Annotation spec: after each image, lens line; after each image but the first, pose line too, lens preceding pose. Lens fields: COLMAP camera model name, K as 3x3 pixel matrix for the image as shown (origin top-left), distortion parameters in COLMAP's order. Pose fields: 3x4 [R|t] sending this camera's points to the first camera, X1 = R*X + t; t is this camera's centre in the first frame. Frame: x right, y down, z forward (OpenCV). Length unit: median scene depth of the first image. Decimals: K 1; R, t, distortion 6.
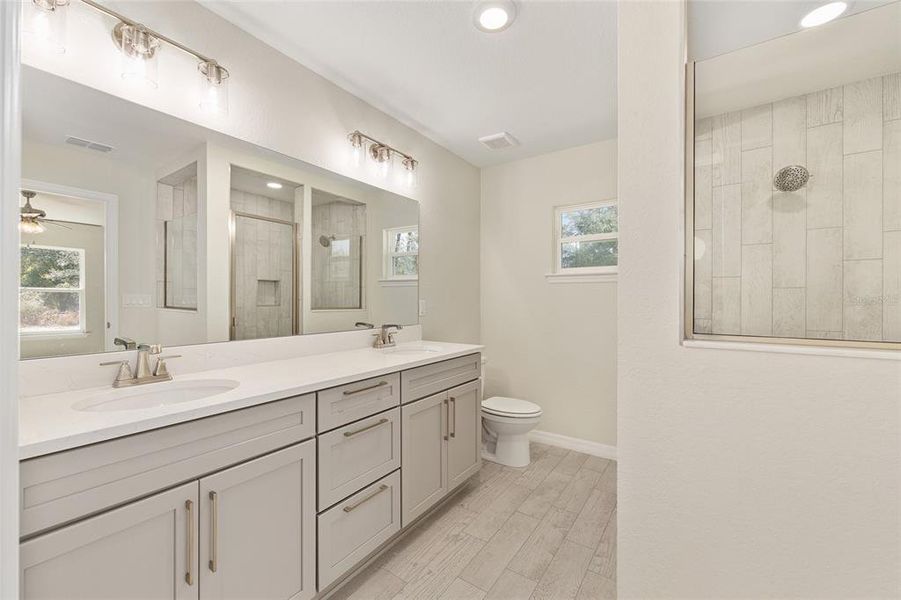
lens RADIAL K [[362.0, 0, 448.0], [0, 362.0, 301.8], [0, 0, 1]] dist [0.002048, 0.001226]
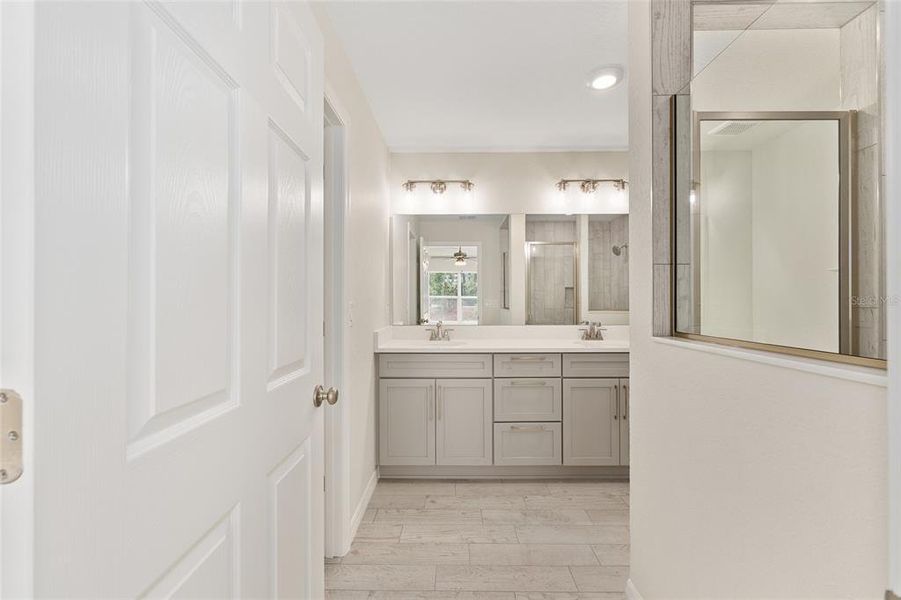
lens RADIAL K [[362.0, 0, 454.1], [0, 362.0, 300.9], [0, 0, 1]] dist [0.002048, 0.001226]
pose [[0.573381, -0.007274, -0.819257, 0.670844], [-0.001518, 0.999949, -0.009941, 0.003229], [0.819288, 0.006943, 0.573341, -0.129508]]
